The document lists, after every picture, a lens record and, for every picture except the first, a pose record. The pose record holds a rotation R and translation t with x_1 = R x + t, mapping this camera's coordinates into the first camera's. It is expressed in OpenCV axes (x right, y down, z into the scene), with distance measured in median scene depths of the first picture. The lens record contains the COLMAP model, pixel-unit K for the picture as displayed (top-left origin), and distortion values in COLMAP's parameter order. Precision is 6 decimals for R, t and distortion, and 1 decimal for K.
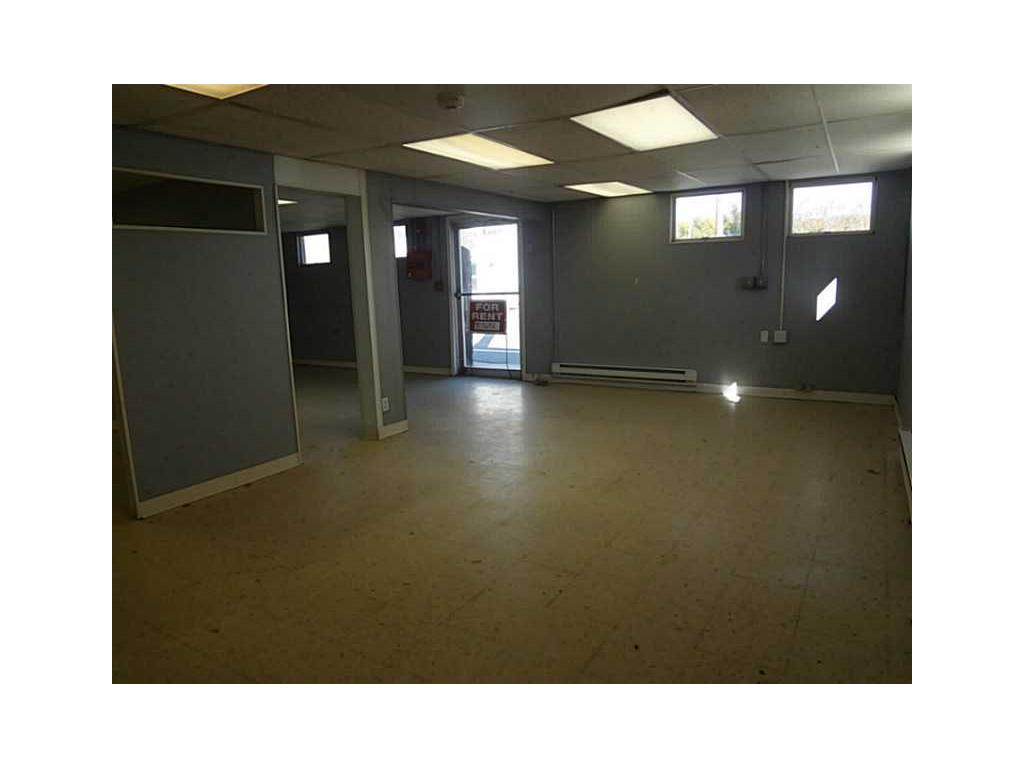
lens RADIAL K [[607.6, 0, 512.0], [0, 607.6, 384.0], [0, 0, 1]] dist [-0.056111, -0.000427]
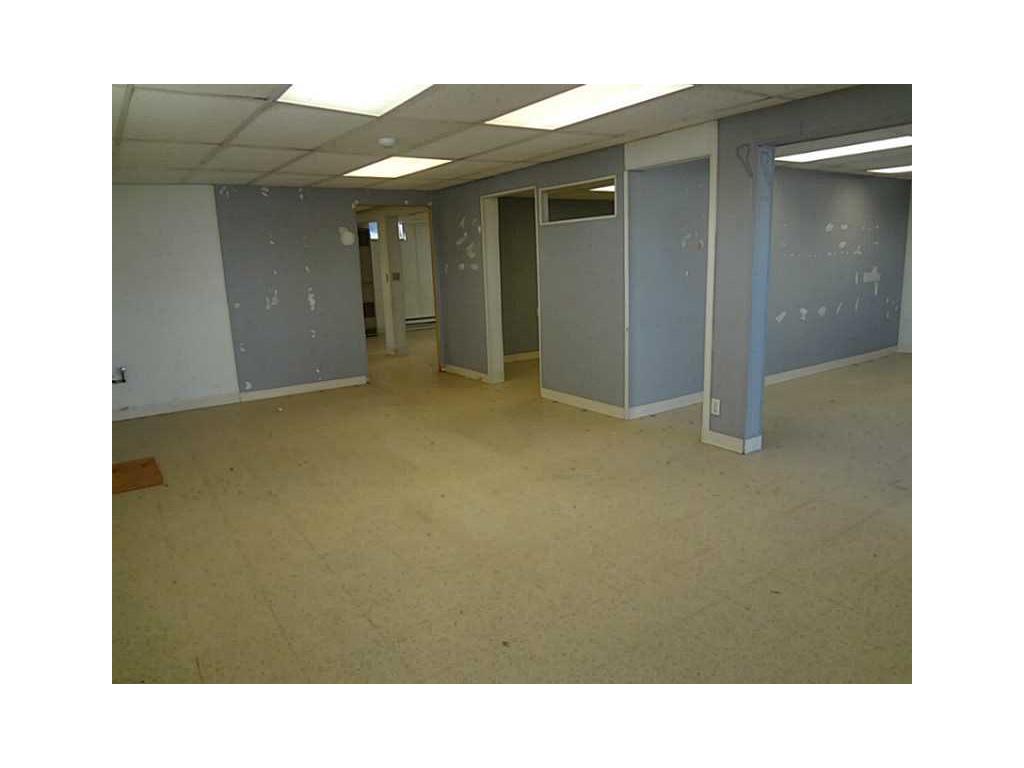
lens RADIAL K [[607.6, 0, 512.0], [0, 607.6, 384.0], [0, 0, 1]] dist [-0.056111, -0.000427]
pose [[-0.436872, 0.222922, -0.871464, 0.790665], [-0.104209, 0.949740, 0.295186, -0.266858], [0.893467, 0.219773, -0.391684, 1.361788]]
